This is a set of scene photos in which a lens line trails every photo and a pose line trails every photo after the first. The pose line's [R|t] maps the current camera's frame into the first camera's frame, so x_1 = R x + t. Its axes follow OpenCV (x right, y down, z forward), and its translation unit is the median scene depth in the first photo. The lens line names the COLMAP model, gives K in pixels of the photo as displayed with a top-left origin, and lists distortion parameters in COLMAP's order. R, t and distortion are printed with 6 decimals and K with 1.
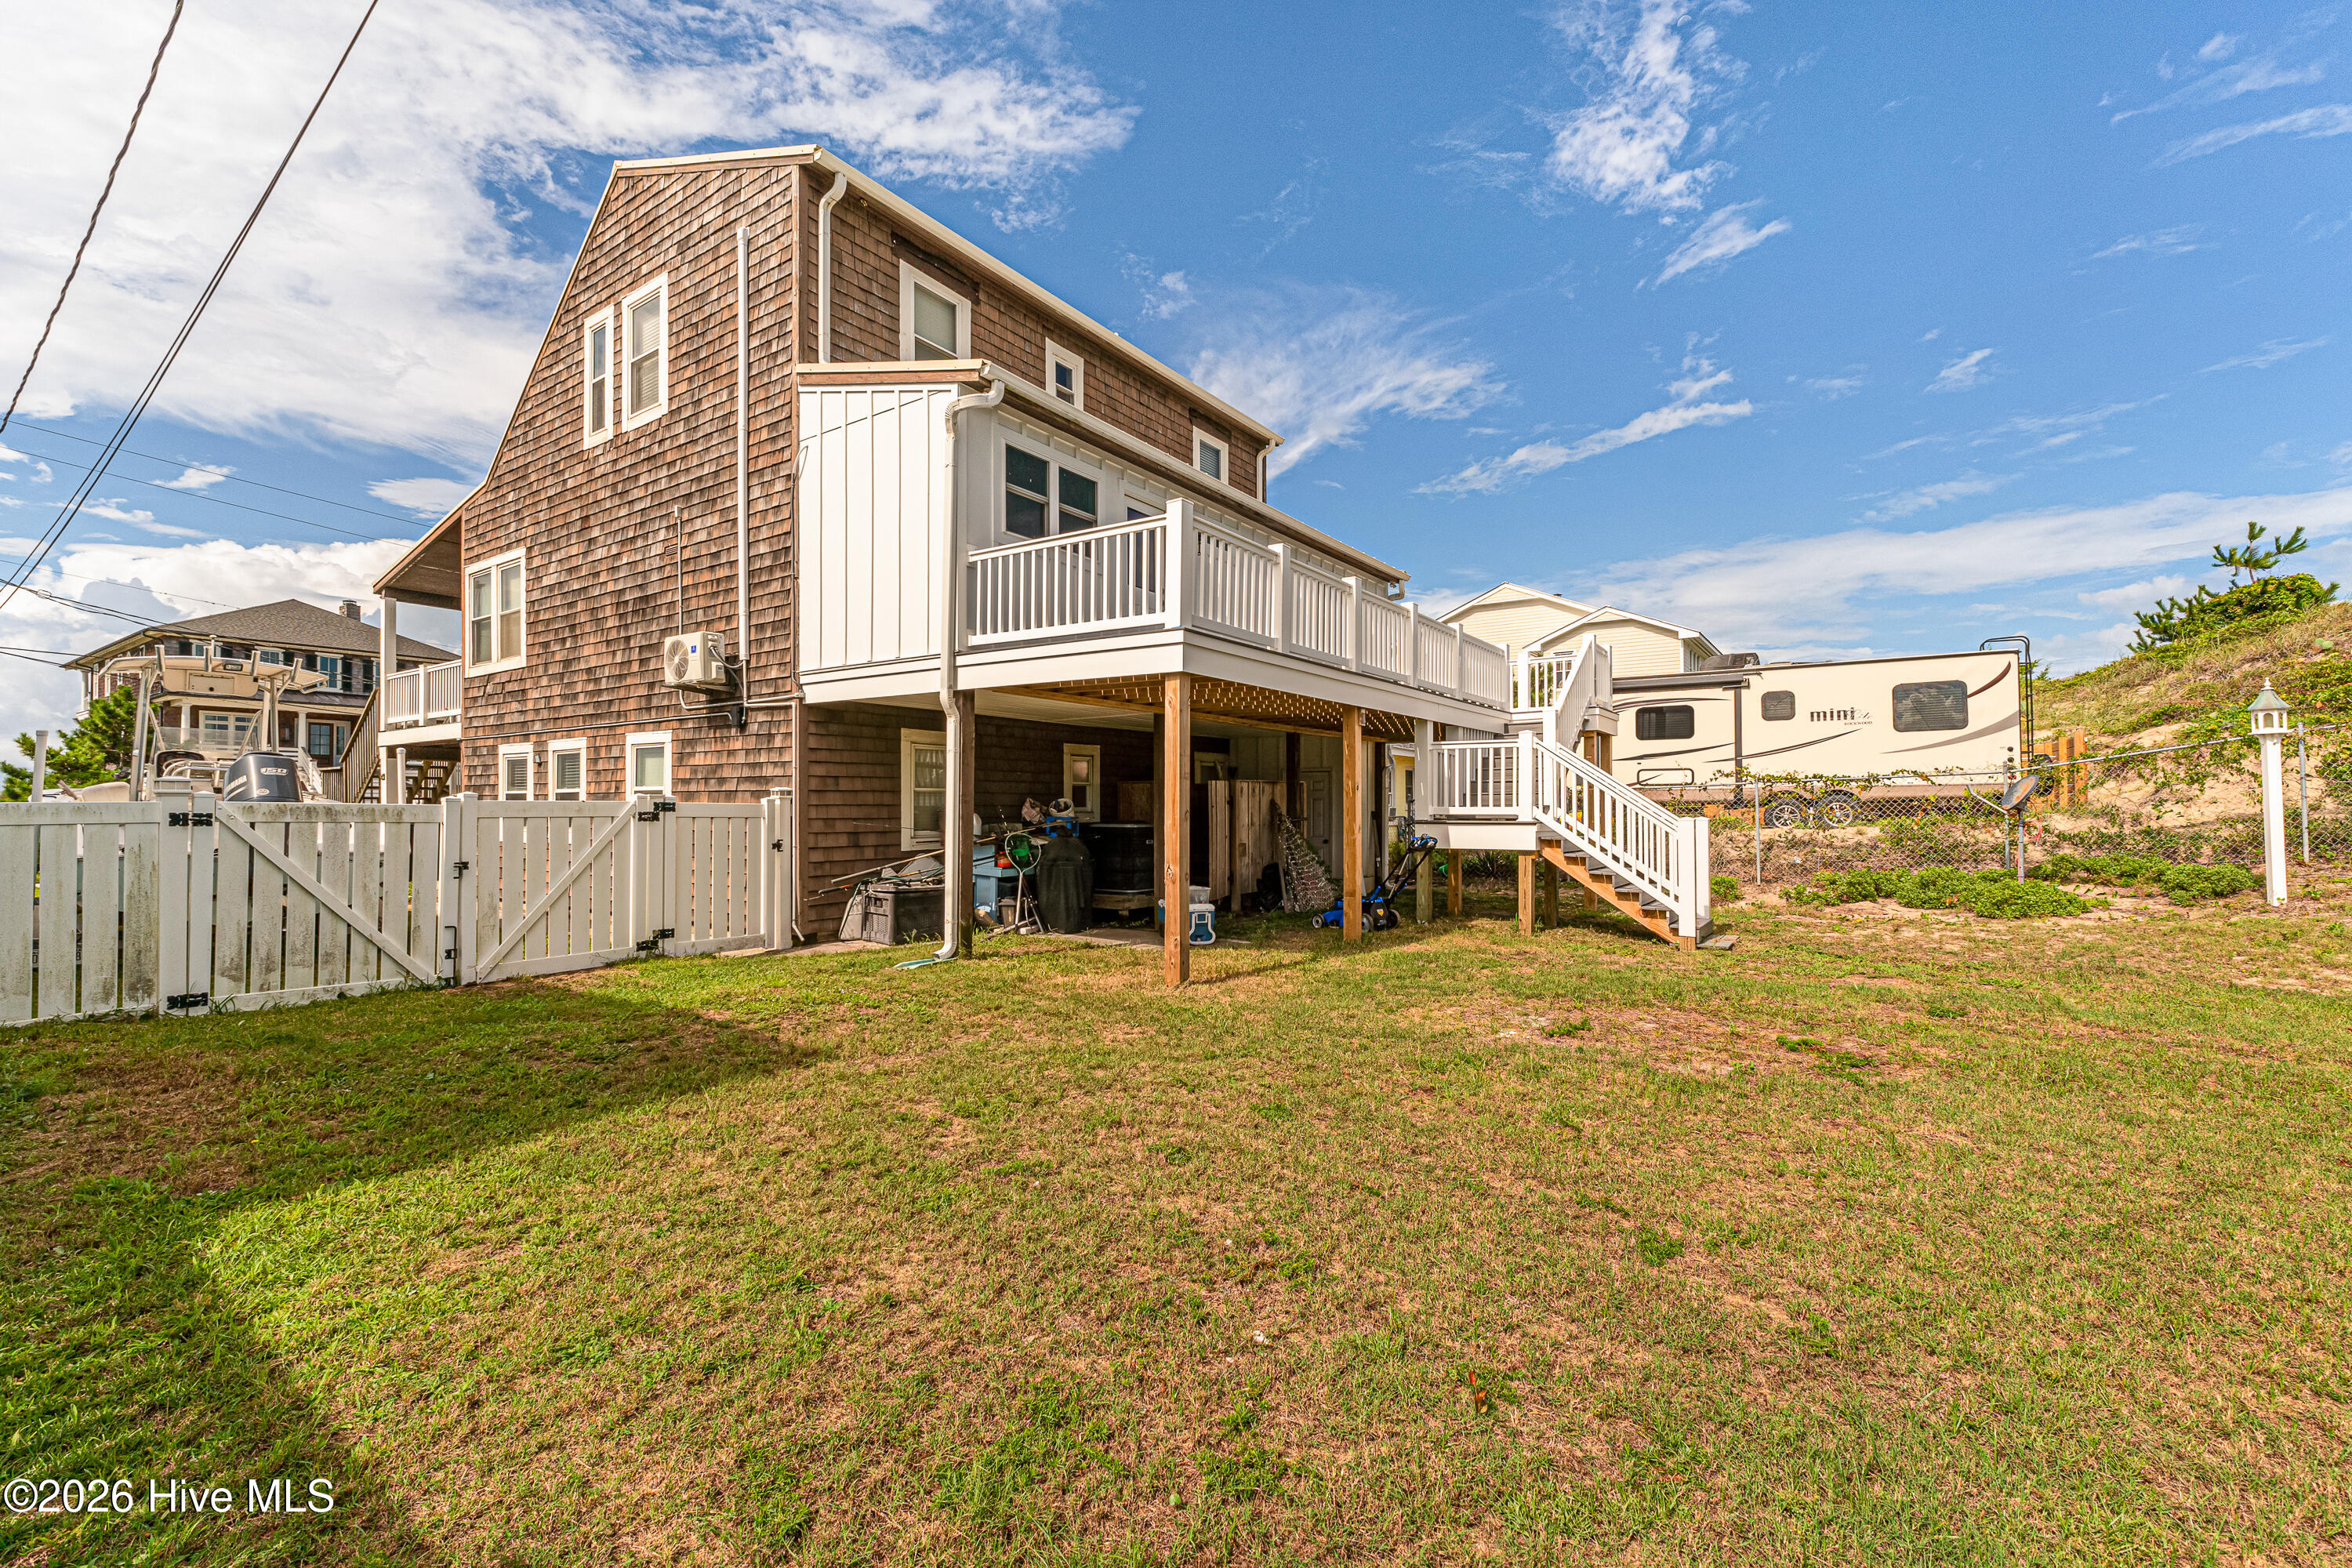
lens RADIAL K [[995.8, 0, 1185.4], [0, 995.8, 799.7], [0, 0, 1]] dist [0.006899, -0.000159]
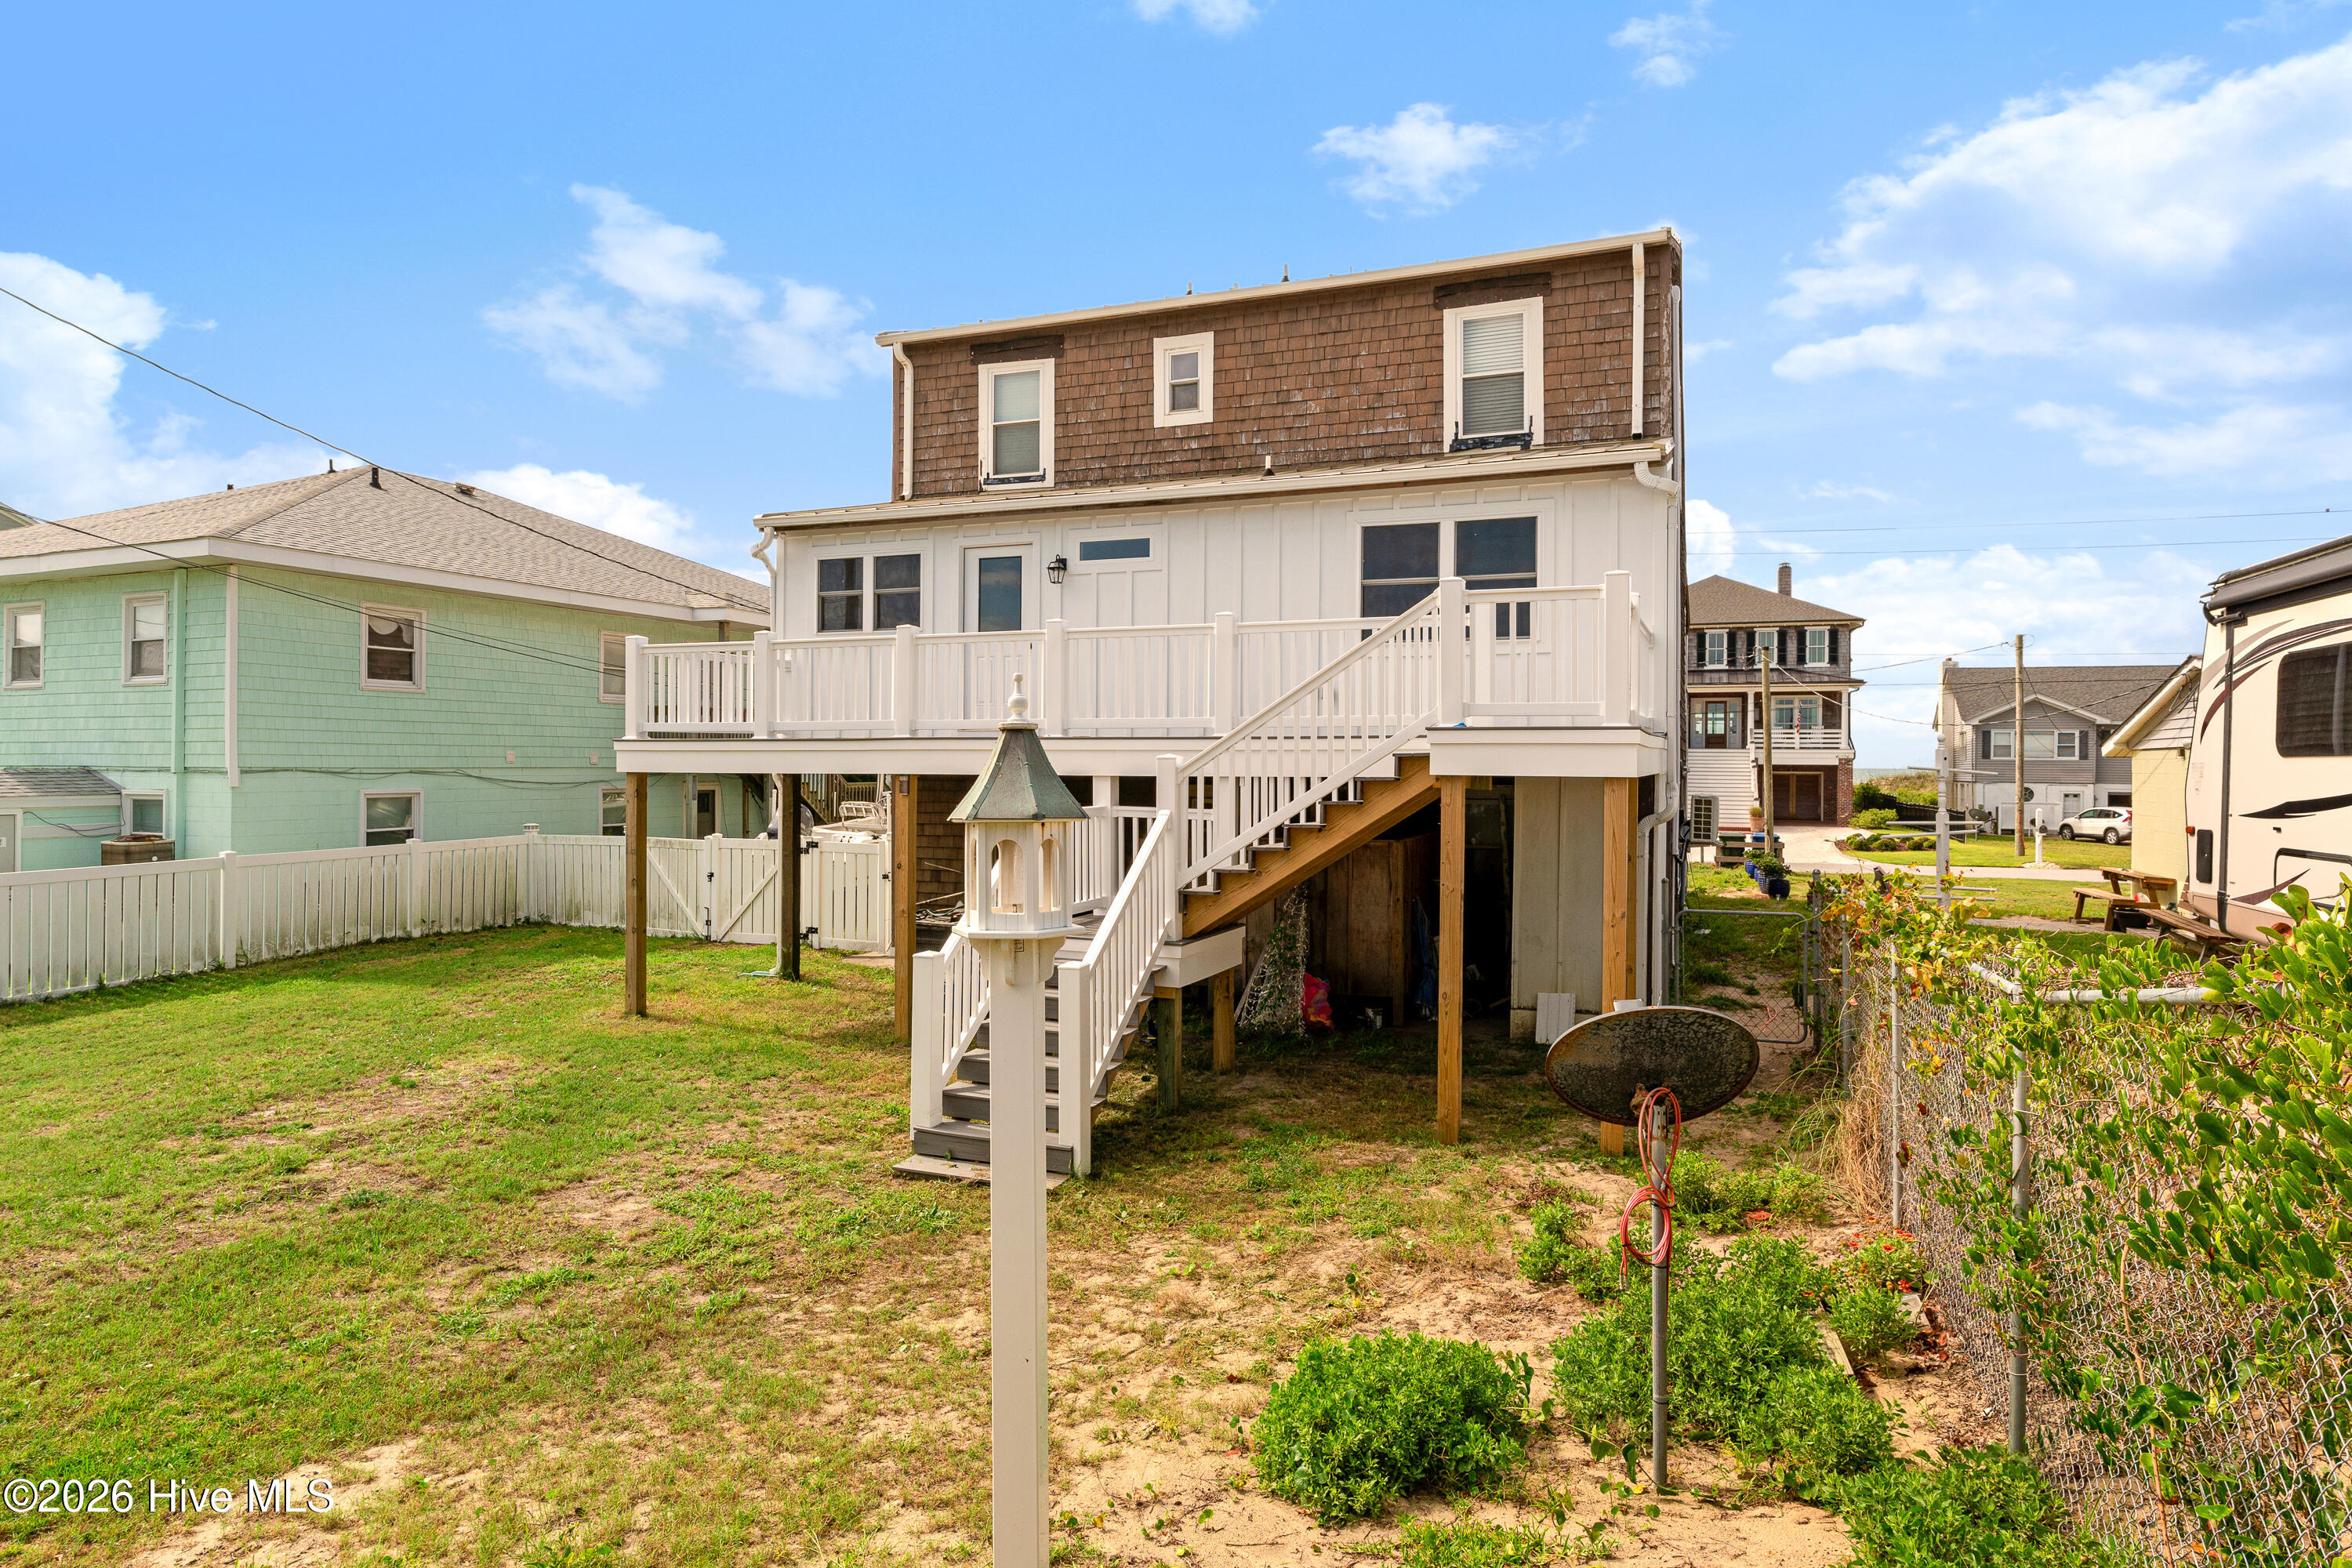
lens RADIAL K [[1311.0, 0, 1176.0], [0, 1311.0, 784.0], [0, 0, 1]] dist [-0.021597, 0.000033]
pose [[0.230133, 0.016146, -0.973025, 1.251888], [0.004275, 0.999836, 0.017602, -0.096741], [0.973150, -0.008210, 0.230026, 0.904275]]
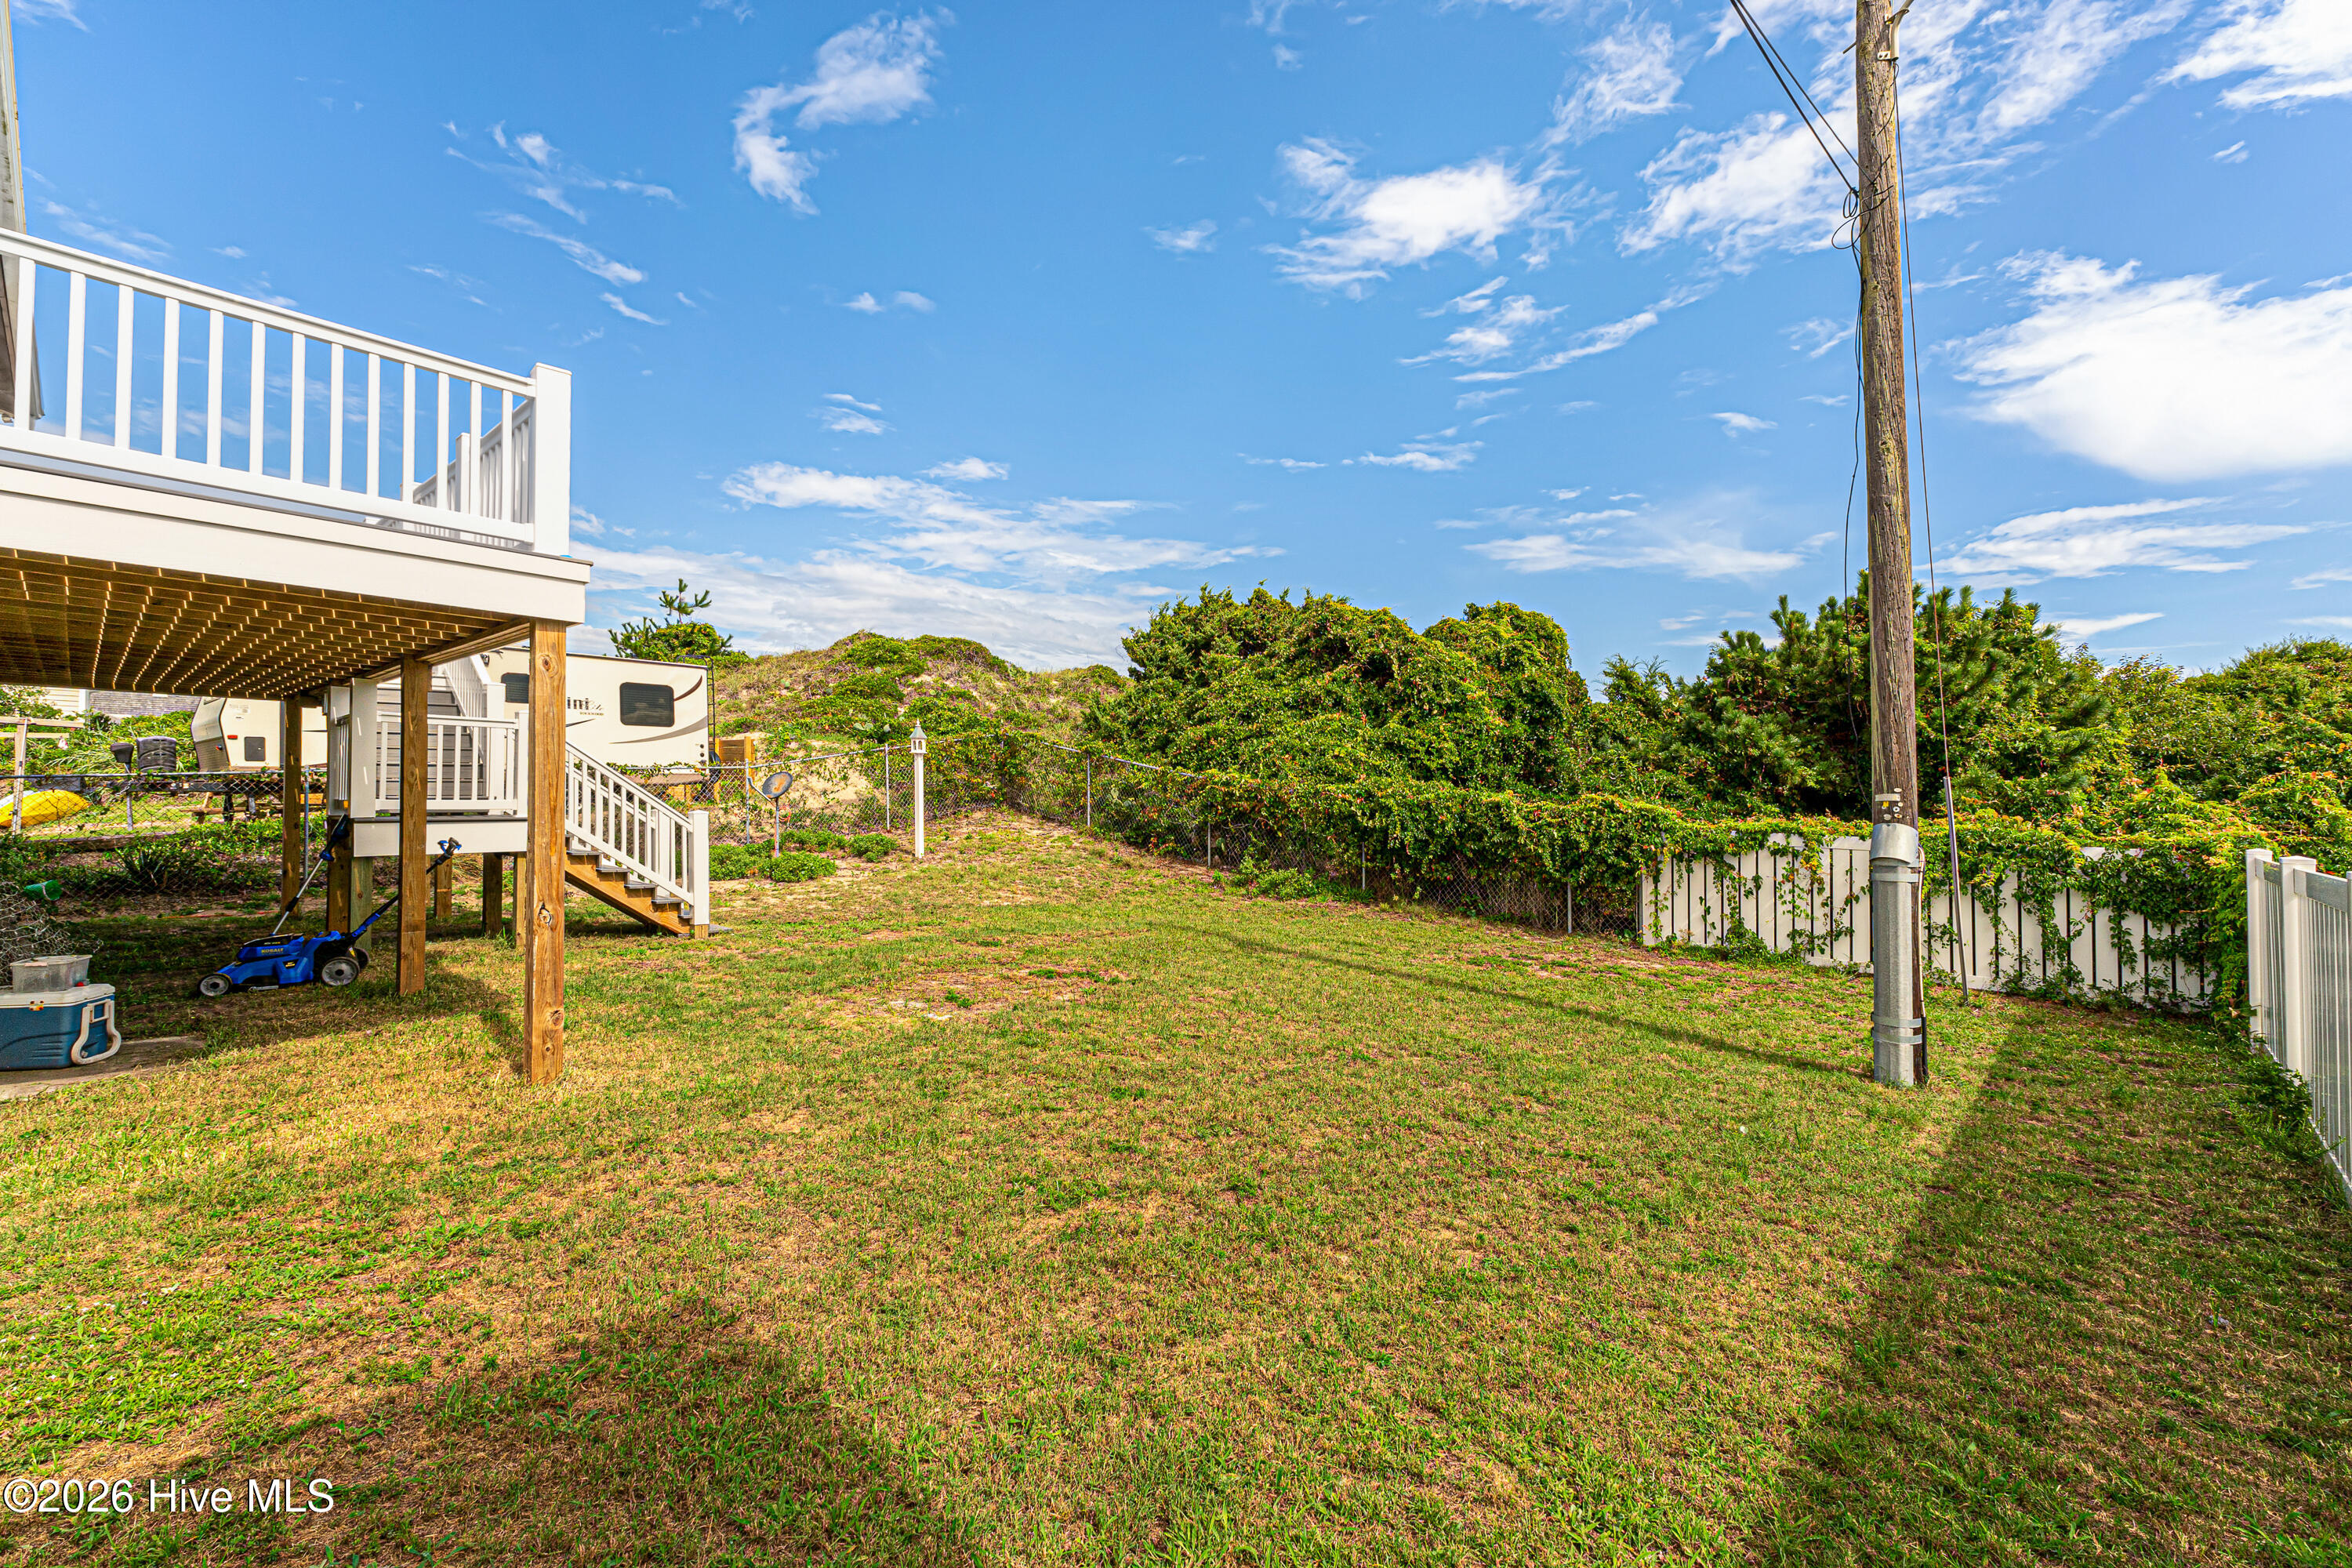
lens RADIAL K [[995.8, 0, 1185.4], [0, 995.8, 799.7], [0, 0, 1]] dist [0.006899, -0.000159]
pose [[0.123971, -0.005642, 0.992270, -0.437188], [-0.025475, 0.999636, 0.008867, -0.015561], [-0.991959, -0.026377, 0.123783, 0.335989]]
